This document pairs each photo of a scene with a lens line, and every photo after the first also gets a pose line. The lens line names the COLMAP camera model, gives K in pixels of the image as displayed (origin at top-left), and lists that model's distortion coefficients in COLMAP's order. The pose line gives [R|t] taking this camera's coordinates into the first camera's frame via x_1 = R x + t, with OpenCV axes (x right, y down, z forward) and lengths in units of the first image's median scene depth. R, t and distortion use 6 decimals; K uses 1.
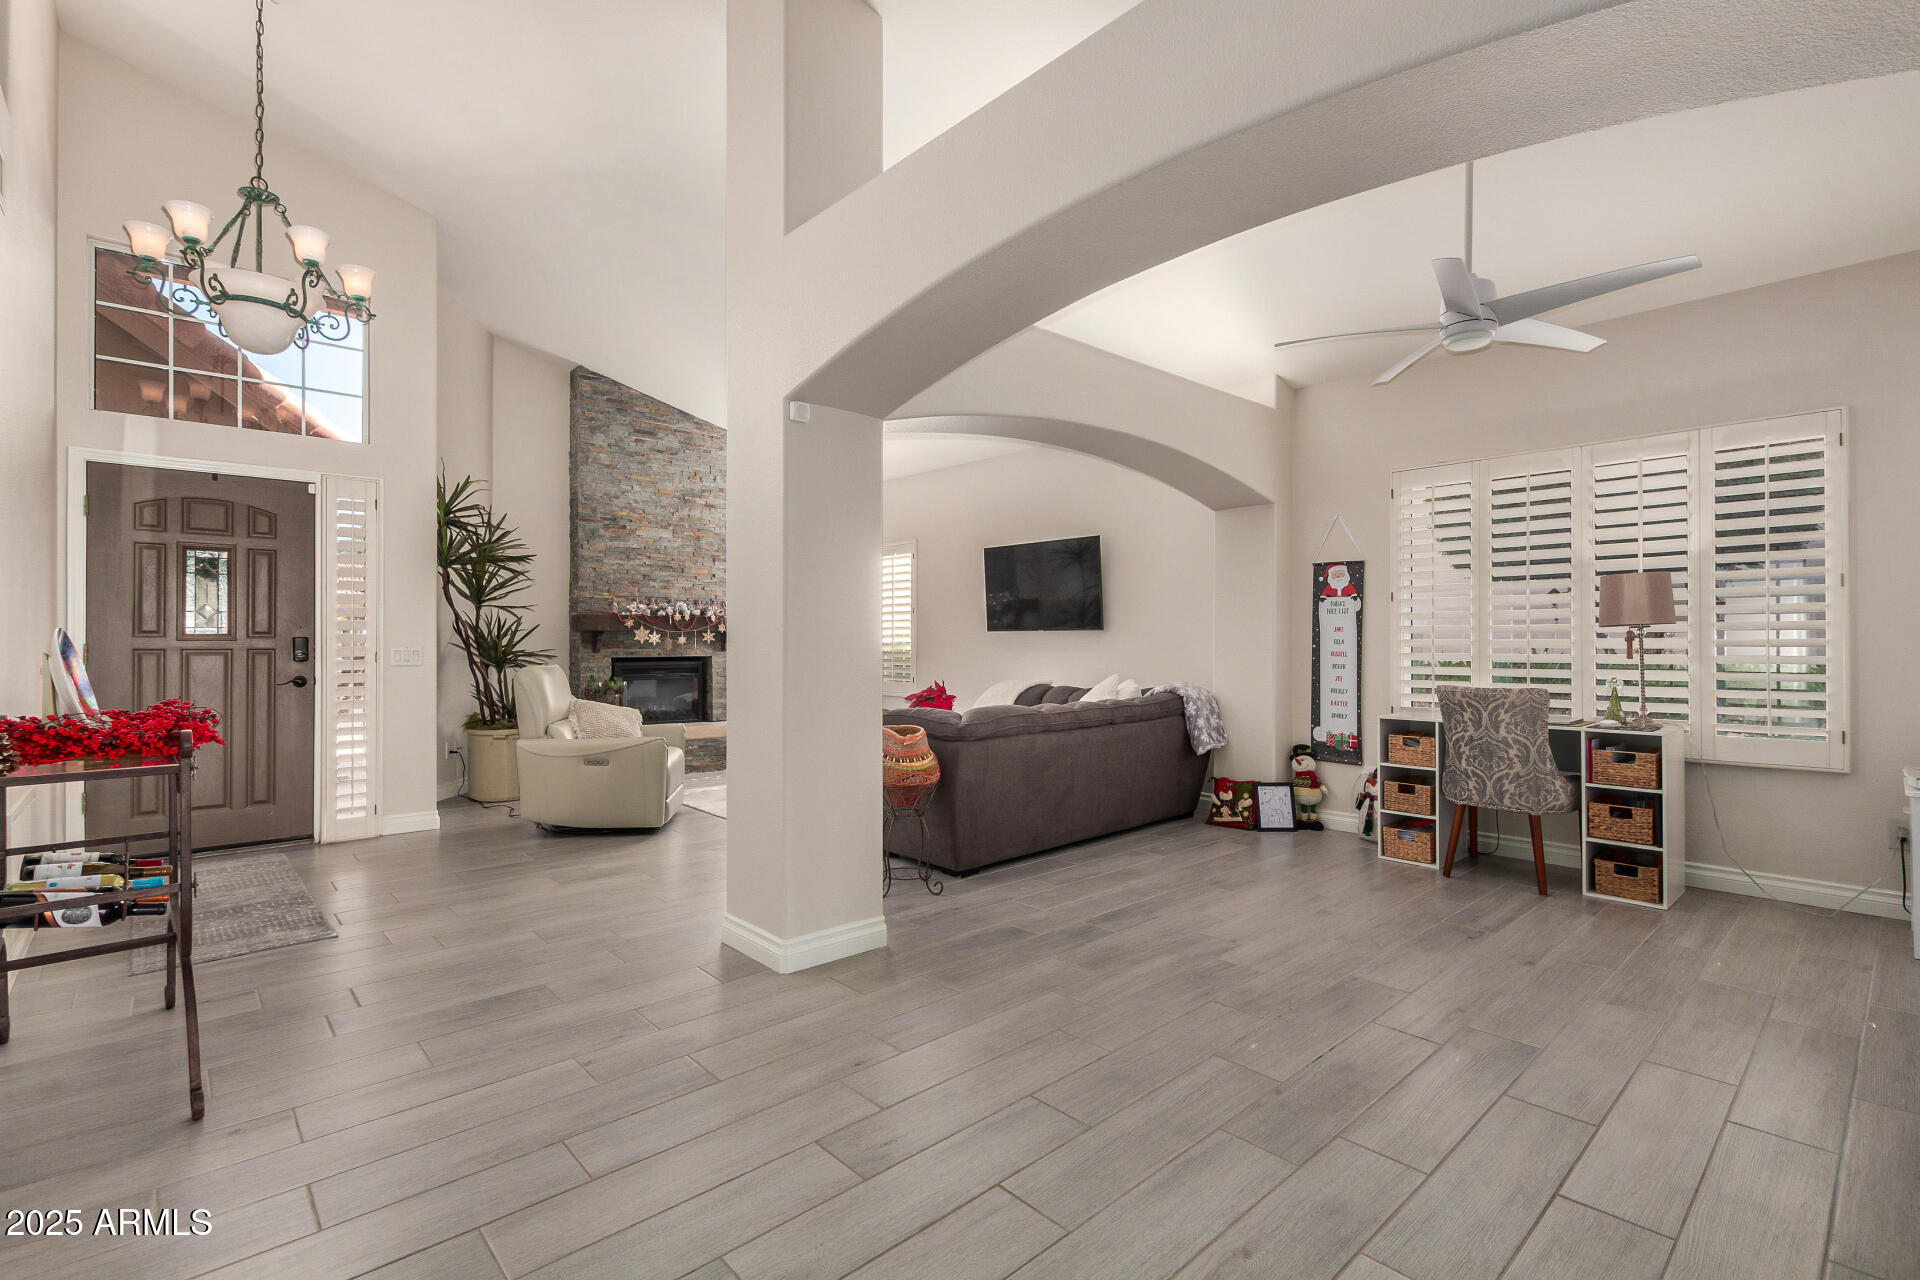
lens RADIAL K [[877.2, 0, 964.0], [0, 877.2, 639.0], [0, 0, 1]] dist [0.010213, -0.004094]
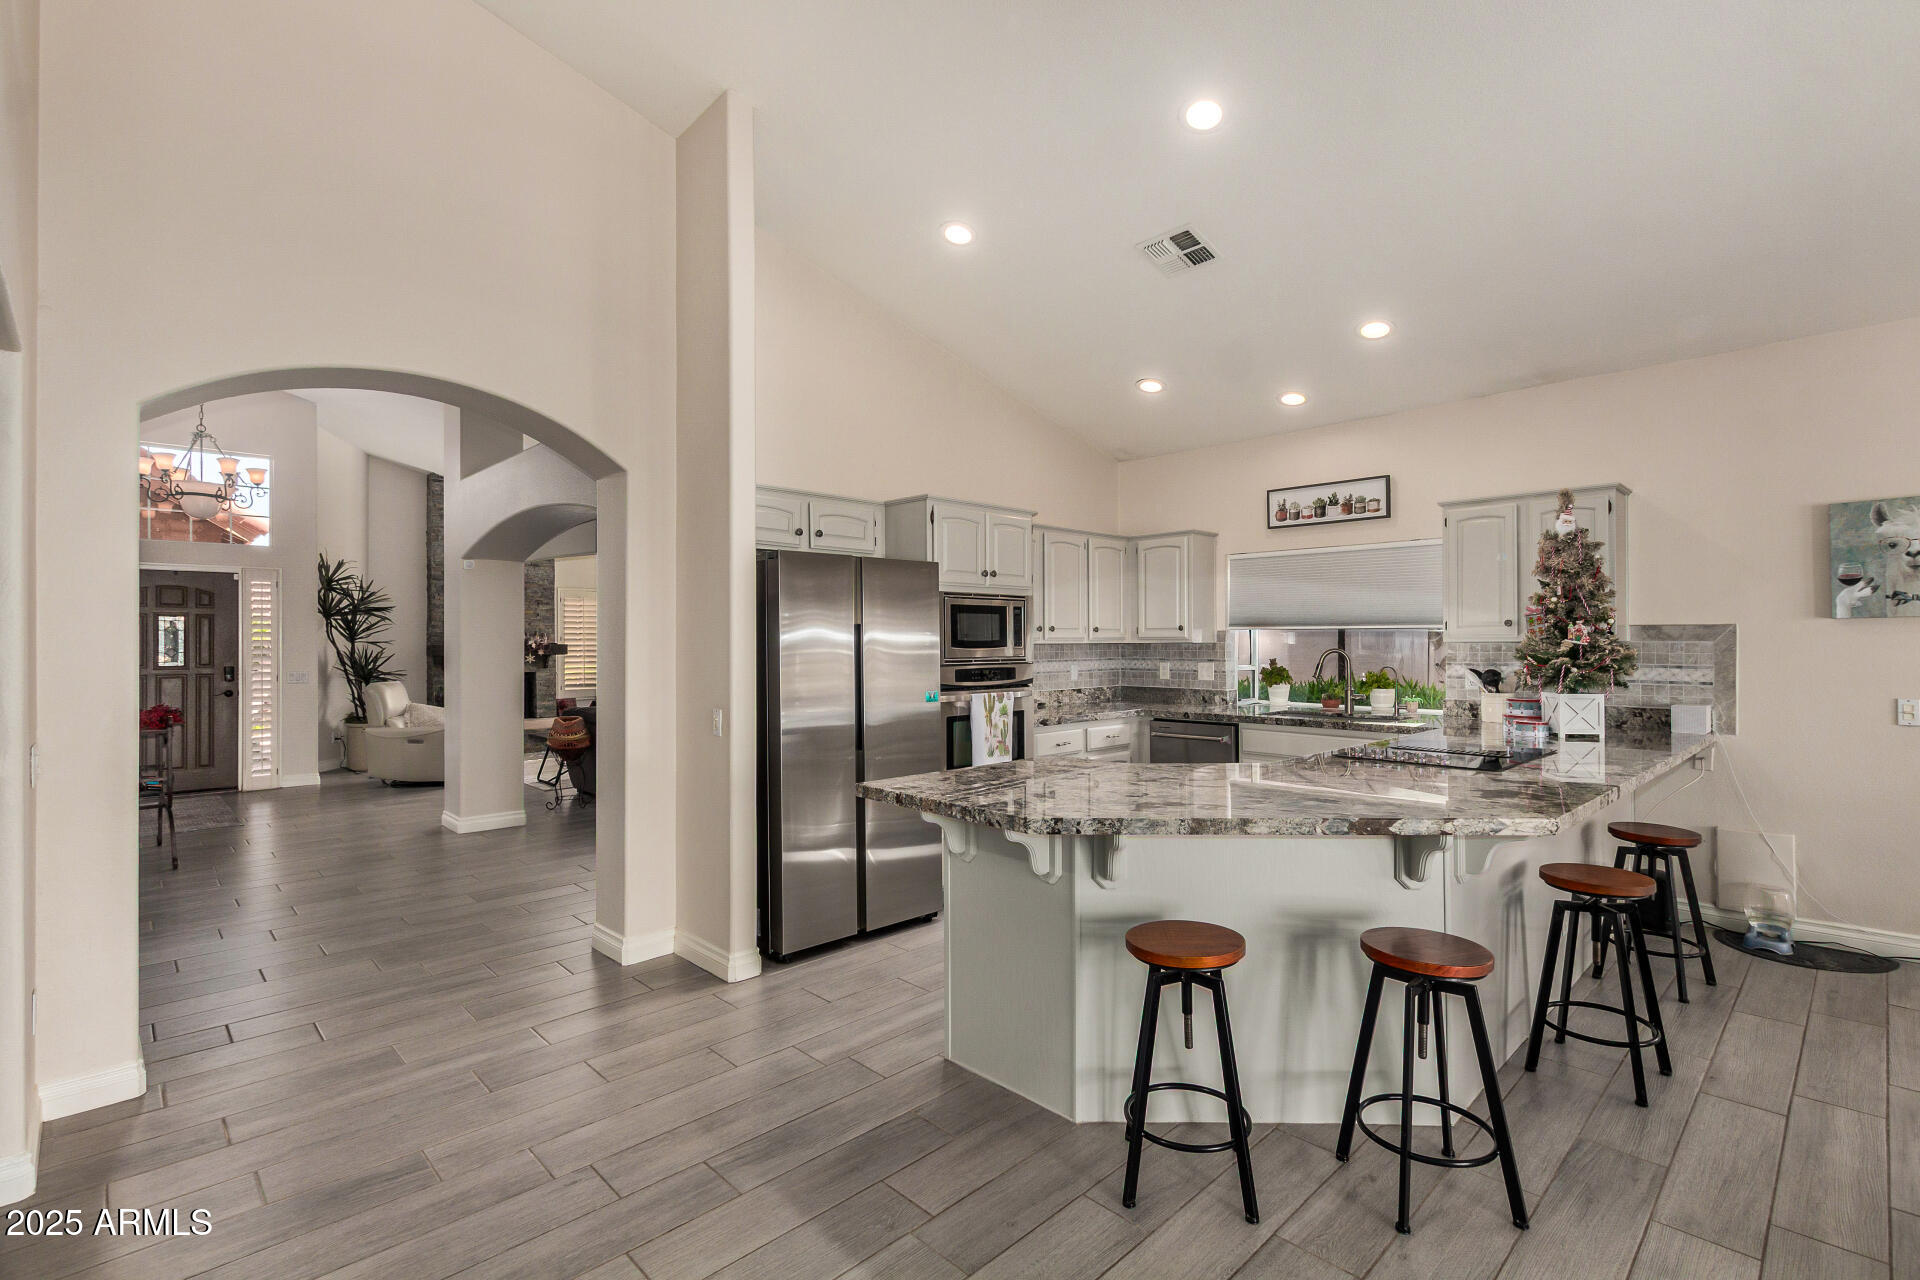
lens RADIAL K [[877.2, 0, 963.6], [0, 877.2, 643.3], [0, 0, 1]] dist [0.010213, -0.004094]
pose [[0.999500, -0.002784, 0.031490, 0.515389], [0.002685, 0.999991, 0.003175, -0.042194], [-0.031499, -0.003089, 0.999499, -0.627378]]
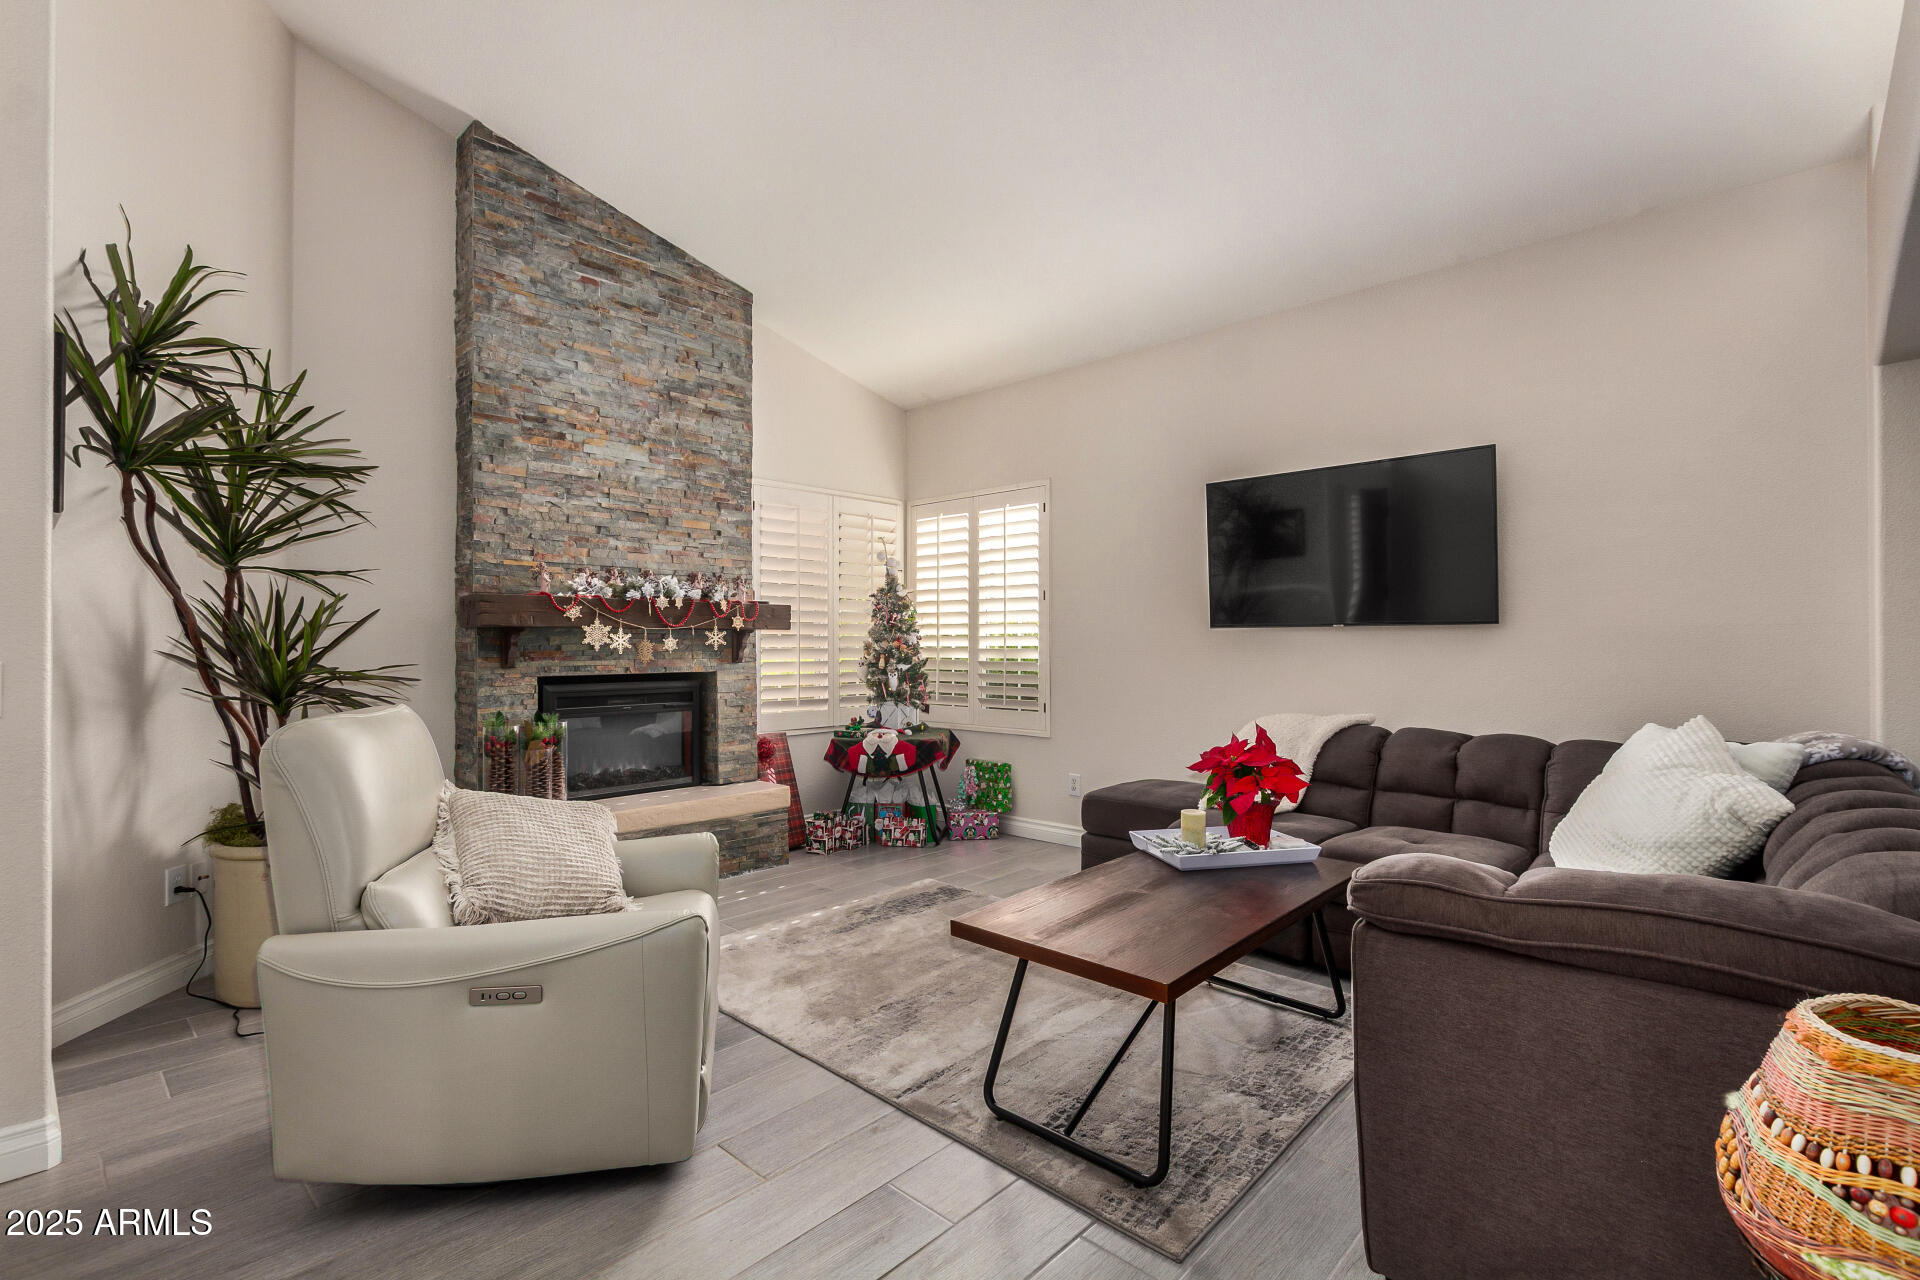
lens RADIAL K [[877.2, 0, 965.8], [0, 877.2, 640.6], [0, 0, 1]] dist [0.010213, -0.004094]
pose [[0.996559, -0.002396, 0.082853, -0.249299], [0.002661, 0.999992, -0.003081, 0.001733], [-0.082845, 0.003291, 0.996557, 0.596844]]
